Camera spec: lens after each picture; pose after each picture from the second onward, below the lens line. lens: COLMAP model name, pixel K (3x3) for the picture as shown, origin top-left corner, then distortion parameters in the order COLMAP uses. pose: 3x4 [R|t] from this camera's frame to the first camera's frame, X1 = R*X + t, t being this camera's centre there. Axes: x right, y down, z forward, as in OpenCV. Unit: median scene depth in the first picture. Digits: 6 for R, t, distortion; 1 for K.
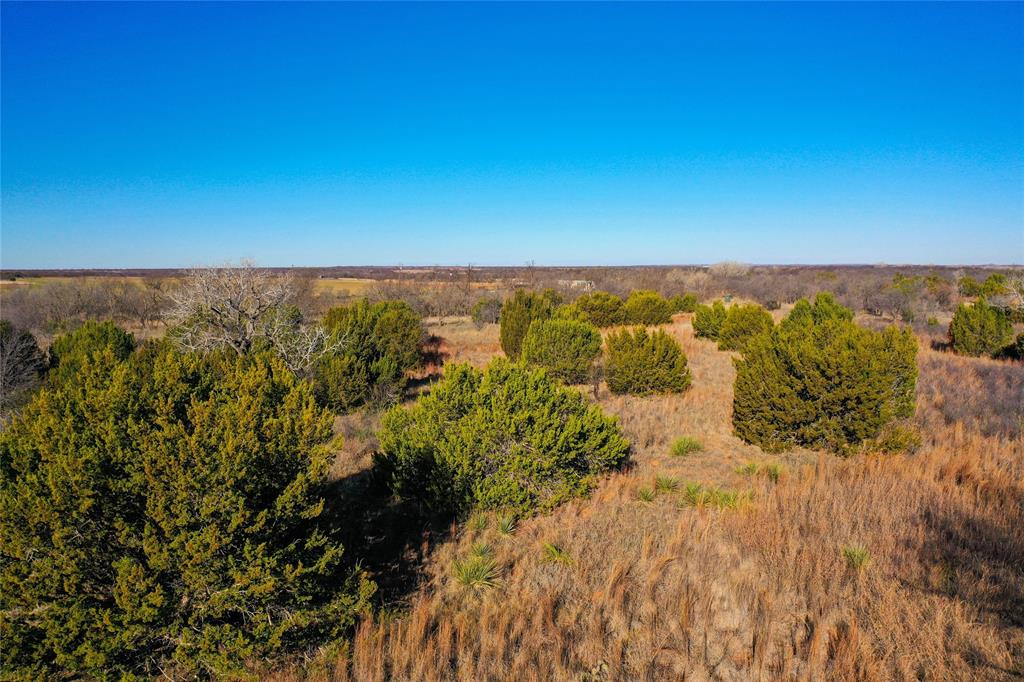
lens RADIAL K [[824.1, 0, 512.0], [0, 824.1, 341.0], [0, 0, 1]] dist [-0.001622, -0.000835]
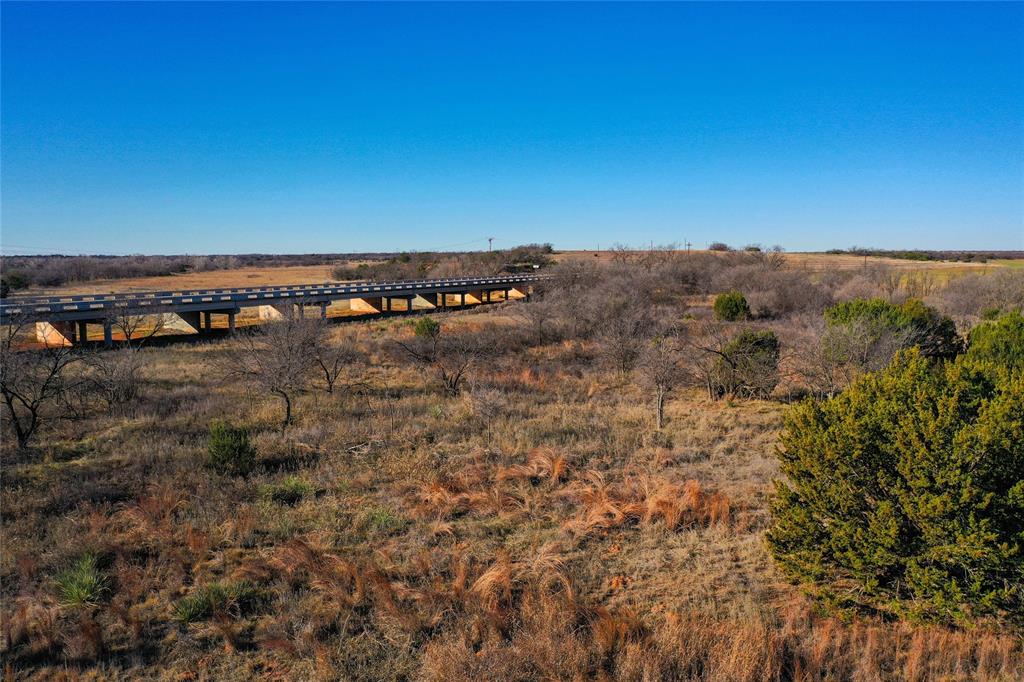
lens RADIAL K [[824.1, 0, 512.0], [0, 824.1, 341.0], [0, 0, 1]] dist [-0.001622, -0.000835]
pose [[0.481006, 0.098912, -0.871120, 0.408813], [-0.078508, 0.994483, 0.069570, -0.049248], [0.873195, 0.034926, 0.486118, -0.226911]]
